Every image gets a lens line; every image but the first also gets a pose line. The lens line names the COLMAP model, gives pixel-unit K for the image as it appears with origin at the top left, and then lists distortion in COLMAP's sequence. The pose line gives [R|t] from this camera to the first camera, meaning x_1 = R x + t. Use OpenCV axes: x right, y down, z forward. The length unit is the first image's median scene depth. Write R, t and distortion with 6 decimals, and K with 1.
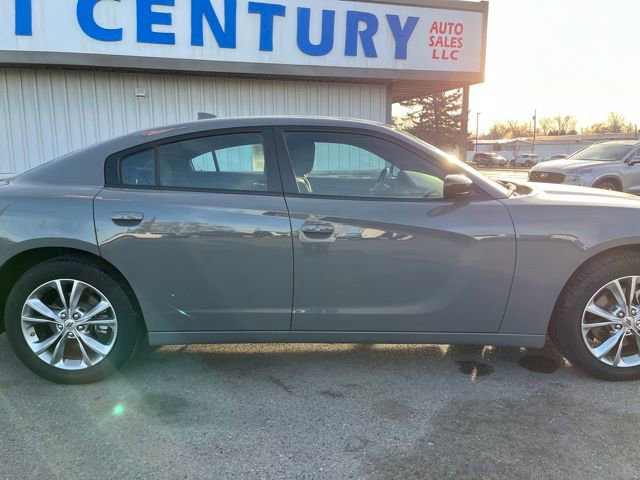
lens RADIAL K [[475.0, 0, 320.0], [0, 475.0, 240.0], [0, 0, 1]] dist [0.080791, -0.112390]
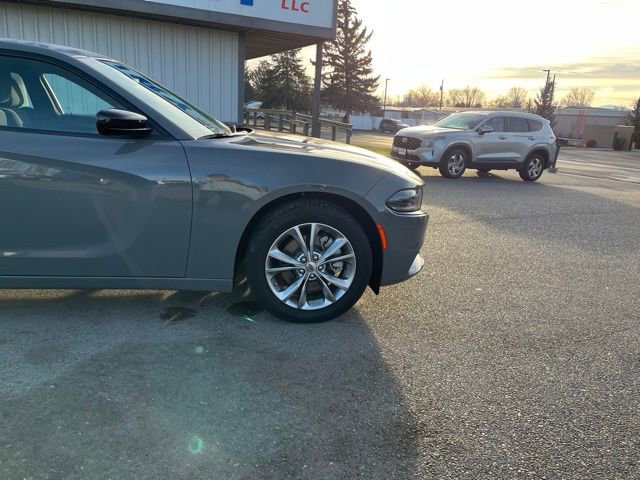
lens RADIAL K [[468.9, 0, 308.3], [0, 468.9, 241.3], [0, 0, 1]] dist [0.083629, -0.103465]
pose [[0.986345, 0.022172, 0.163194, 0.147262], [-0.036561, 0.995650, 0.085704, 0.008492], [-0.160583, -0.090500, 0.982865, 0.000642]]
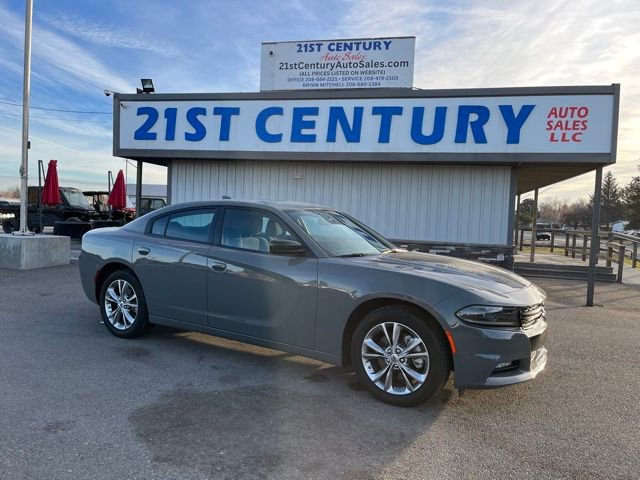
lens RADIAL K [[468.9, 0, 308.3], [0, 468.9, 241.3], [0, 0, 1]] dist [0.083629, -0.103465]
pose [[0.857501, 0.069455, -0.509773, 0.340466], [-0.139592, 0.985086, -0.100597, 0.005141], [0.495184, 0.157422, 0.854407, -0.090581]]
